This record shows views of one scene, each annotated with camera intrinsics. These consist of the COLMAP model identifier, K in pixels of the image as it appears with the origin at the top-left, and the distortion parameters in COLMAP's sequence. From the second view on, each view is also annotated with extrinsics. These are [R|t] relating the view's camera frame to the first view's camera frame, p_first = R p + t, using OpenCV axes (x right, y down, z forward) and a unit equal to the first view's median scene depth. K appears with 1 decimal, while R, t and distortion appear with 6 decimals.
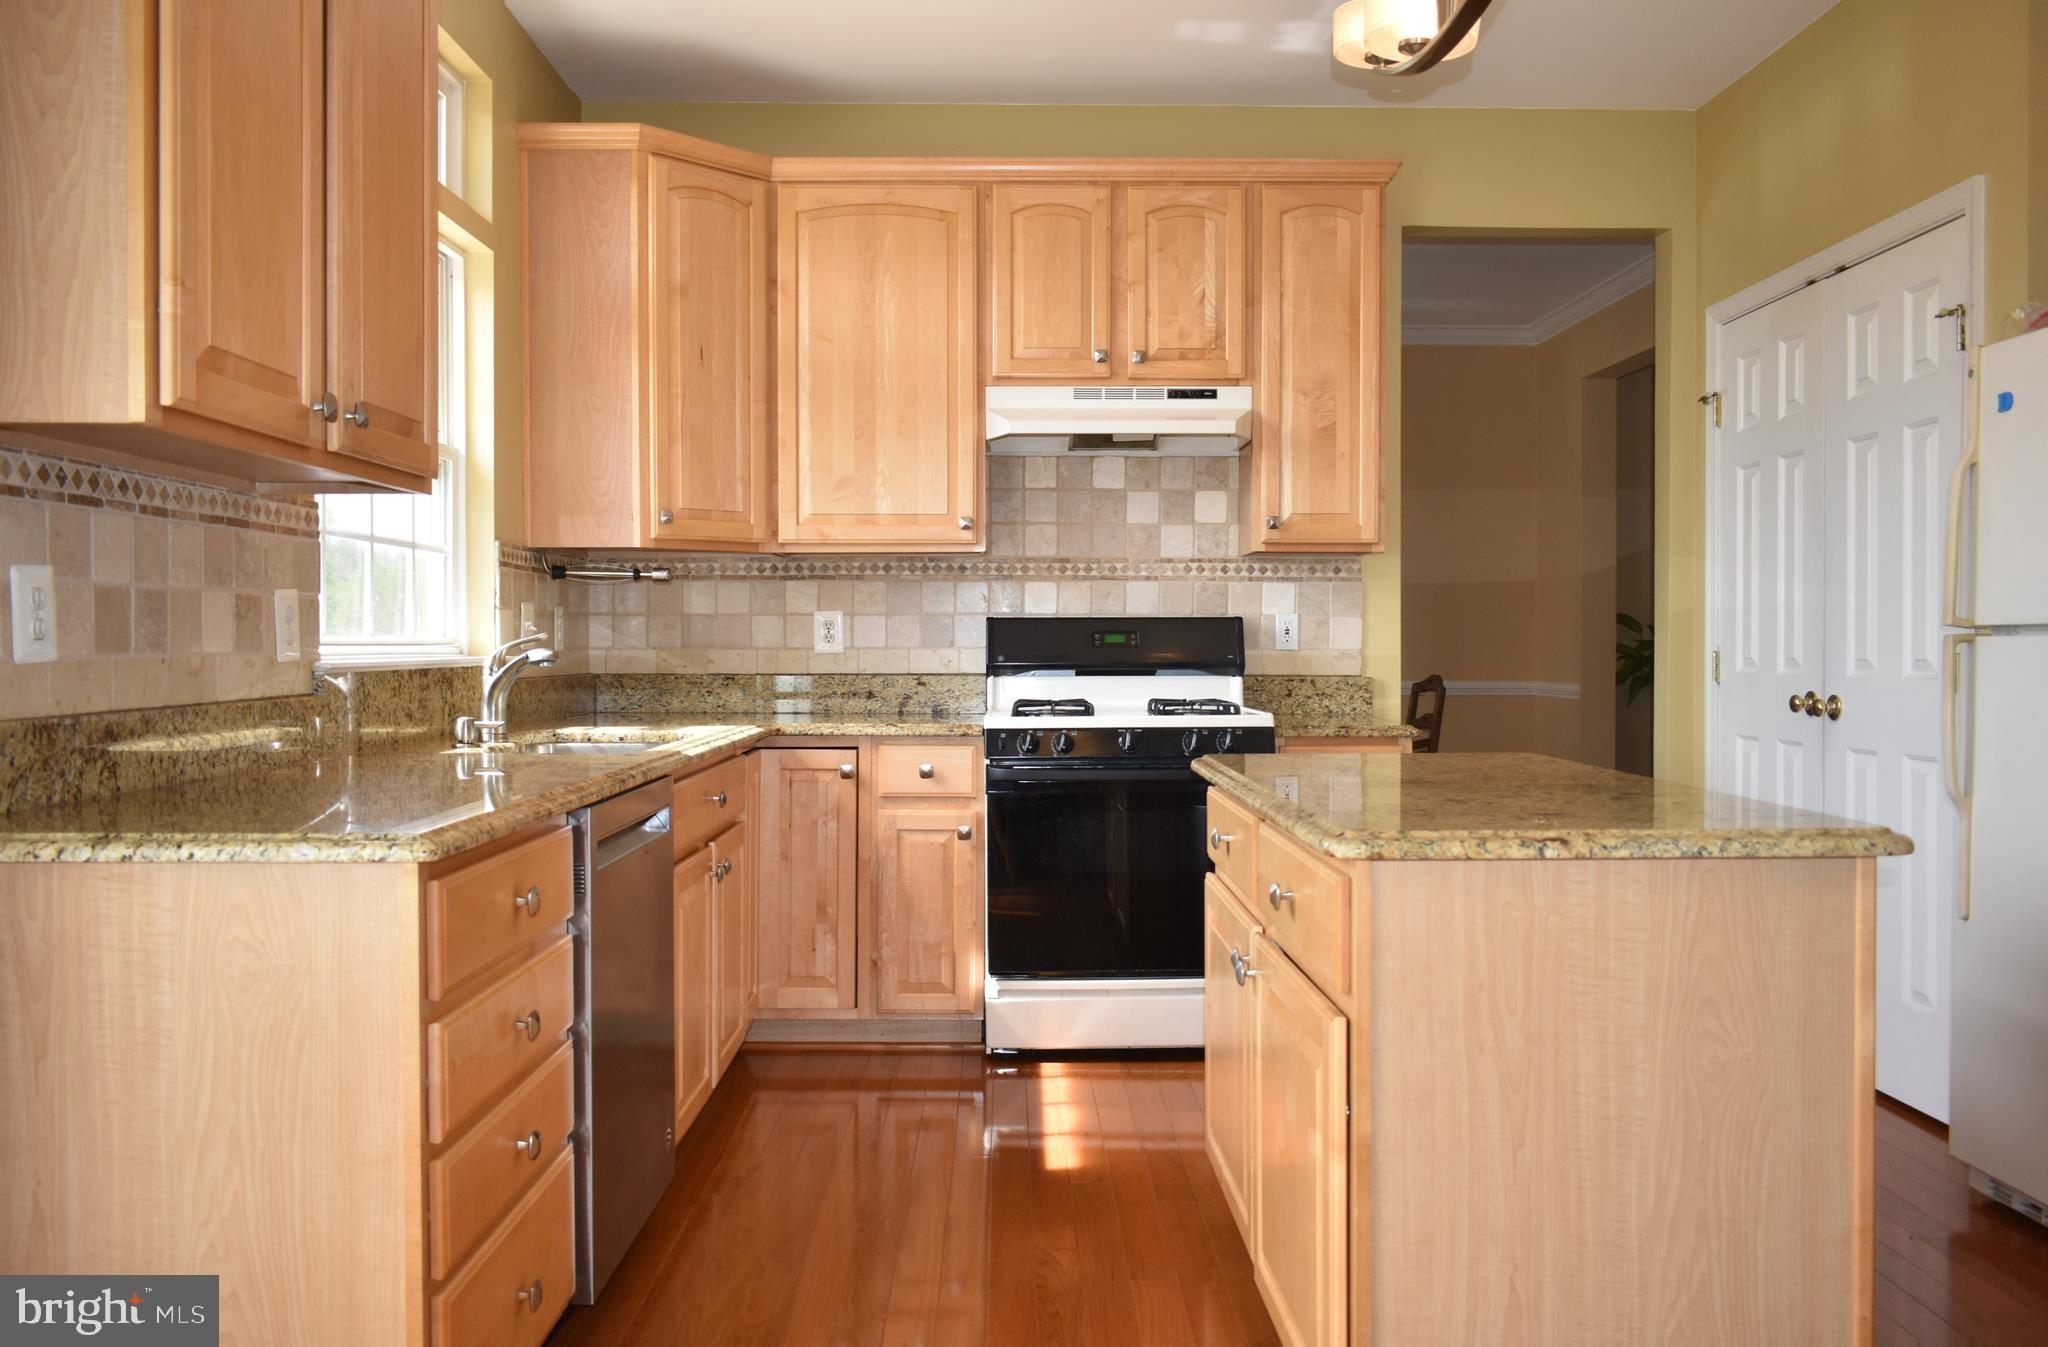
lens RADIAL K [[1602.6, 0, 1024.0], [0, 1602.6, 673.5], [0, 0, 1]] dist [-0.007718, 0.000657]
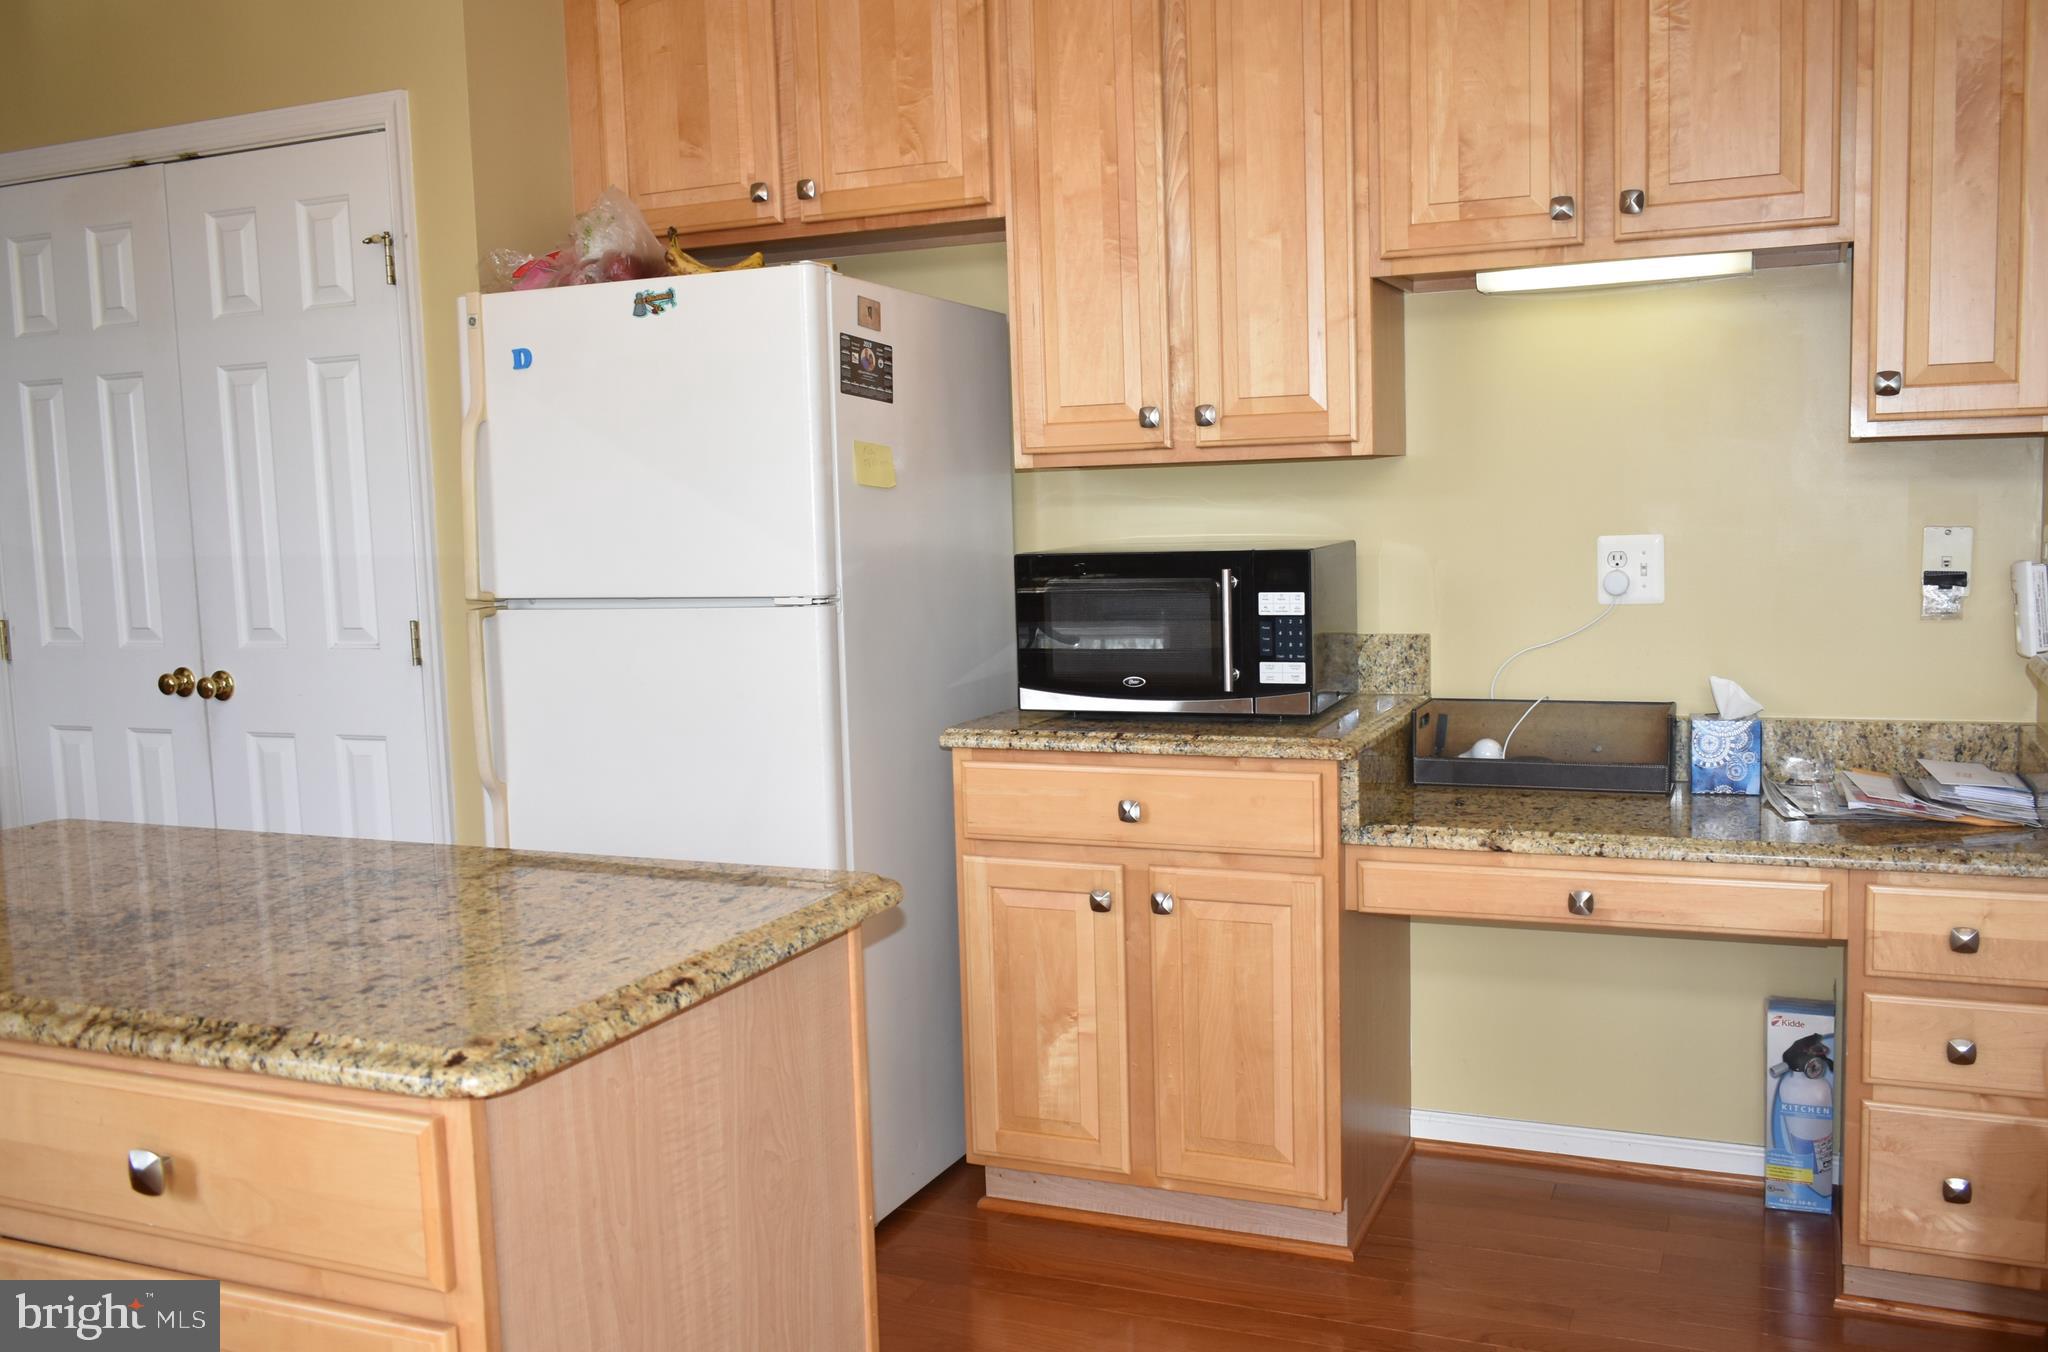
lens RADIAL K [[1741.2, 0, 1024.0], [0, 1741.2, 676.0], [0, 0, 1]] dist [-0.009160, -0.002498]
pose [[0.401605, -0.103289, 0.909970, -0.140250], [0.043062, 0.994650, 0.093896, -0.045910], [-0.914800, 0.001475, 0.403904, 0.216176]]
